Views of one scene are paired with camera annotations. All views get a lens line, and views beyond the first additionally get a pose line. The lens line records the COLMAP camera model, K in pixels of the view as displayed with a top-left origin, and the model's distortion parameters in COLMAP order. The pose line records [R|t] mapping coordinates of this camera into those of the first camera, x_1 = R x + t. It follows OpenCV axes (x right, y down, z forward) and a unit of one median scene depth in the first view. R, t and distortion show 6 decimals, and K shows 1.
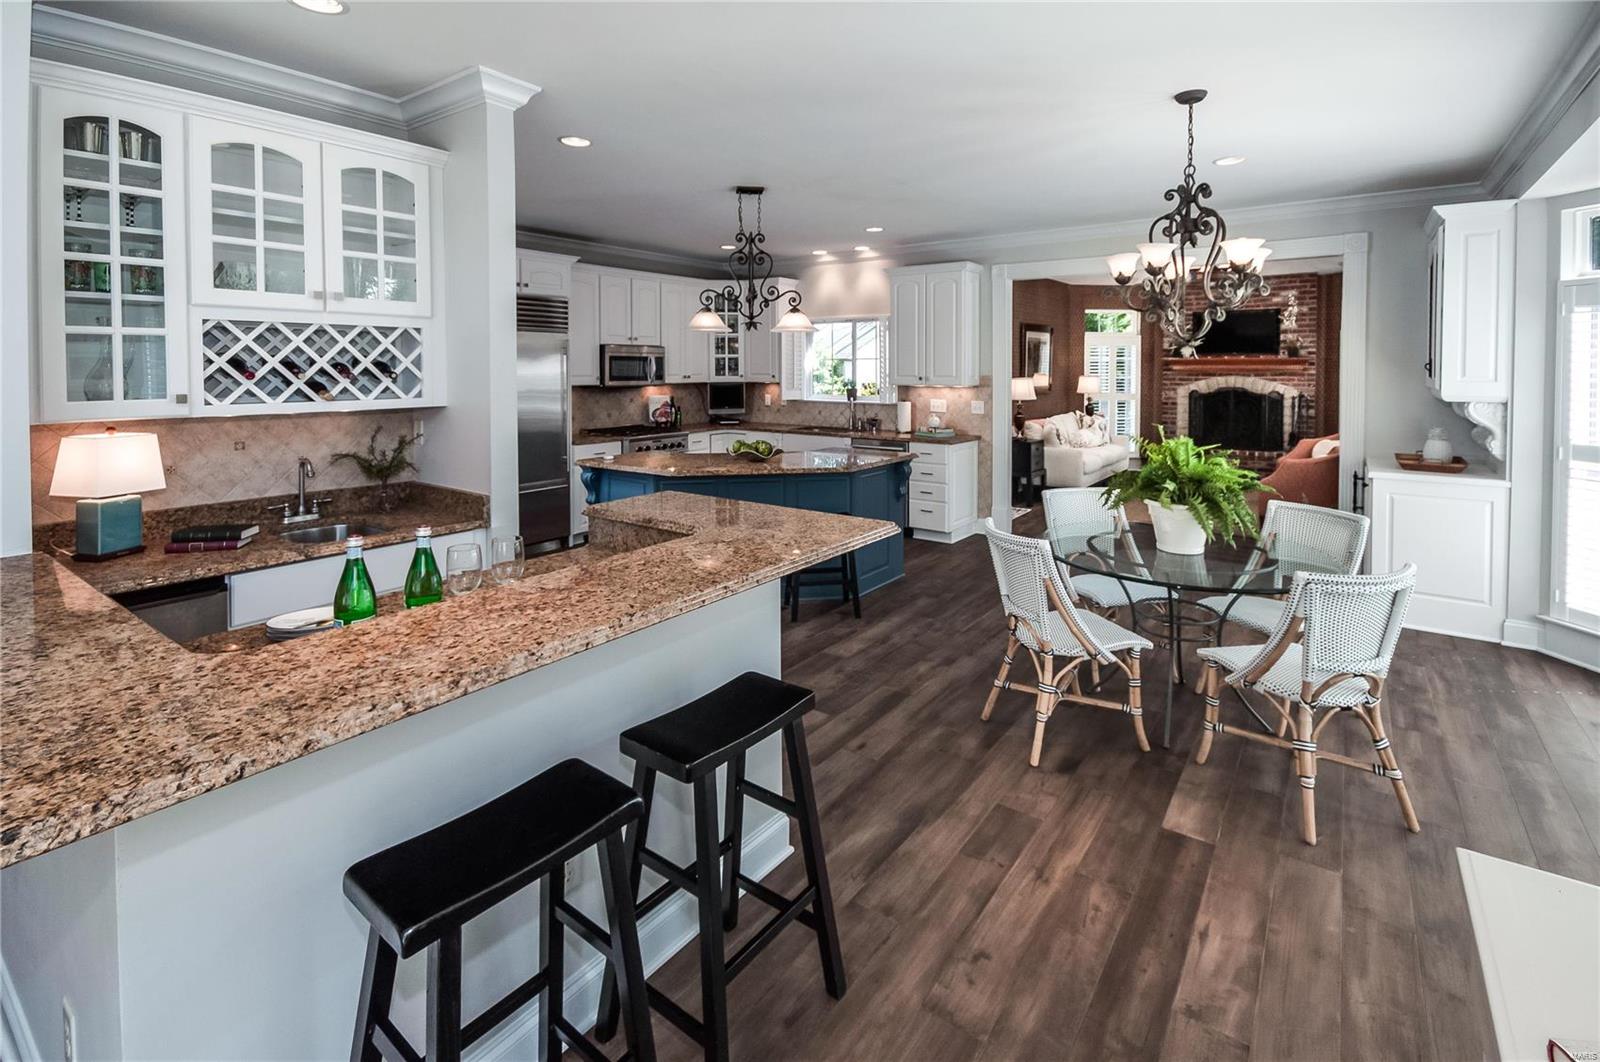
lens RADIAL K [[733.5, 0, 829.7], [0, 733.5, 391.5], [0, 0, 1]] dist [-0.000351, -0.000085]
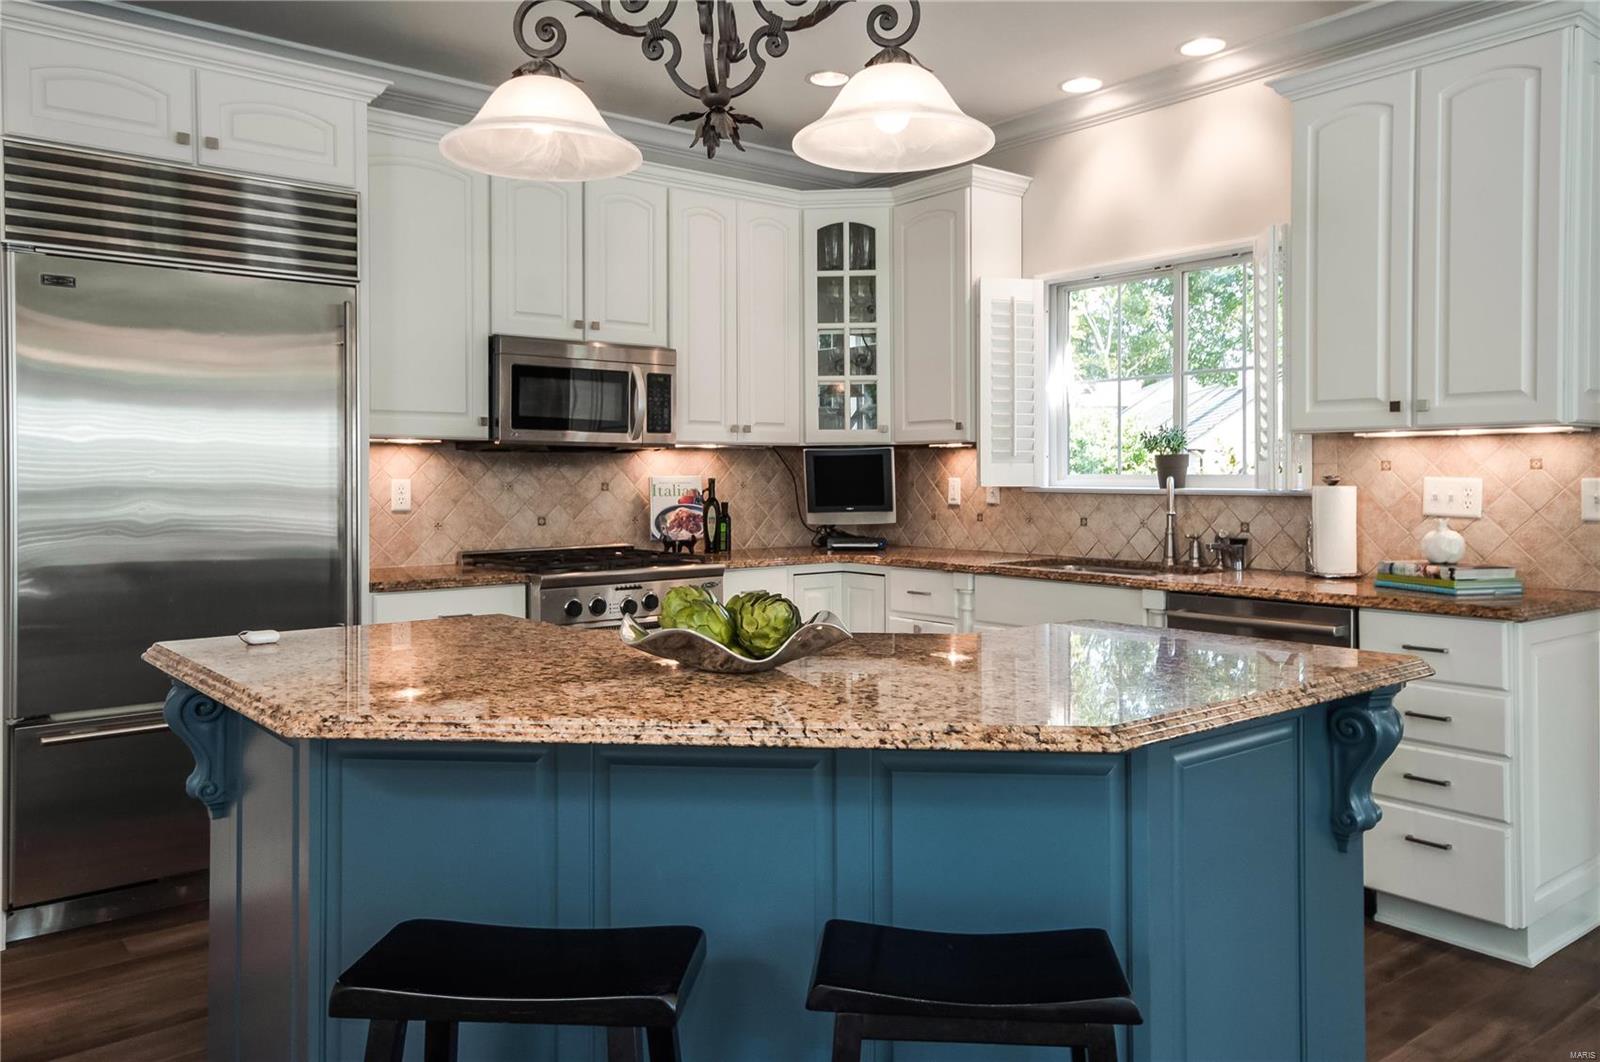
lens RADIAL K [[1197.0, 0, 806.6], [0, 1197.0, 498.8], [0, 0, 1]] dist [0.034247, -0.000085]
pose [[0.960309, 0.001432, -0.278935, 0.023294], [-0.004129, 0.999950, -0.009082, 0.024966], [0.278908, 0.009874, 0.960267, 0.394650]]
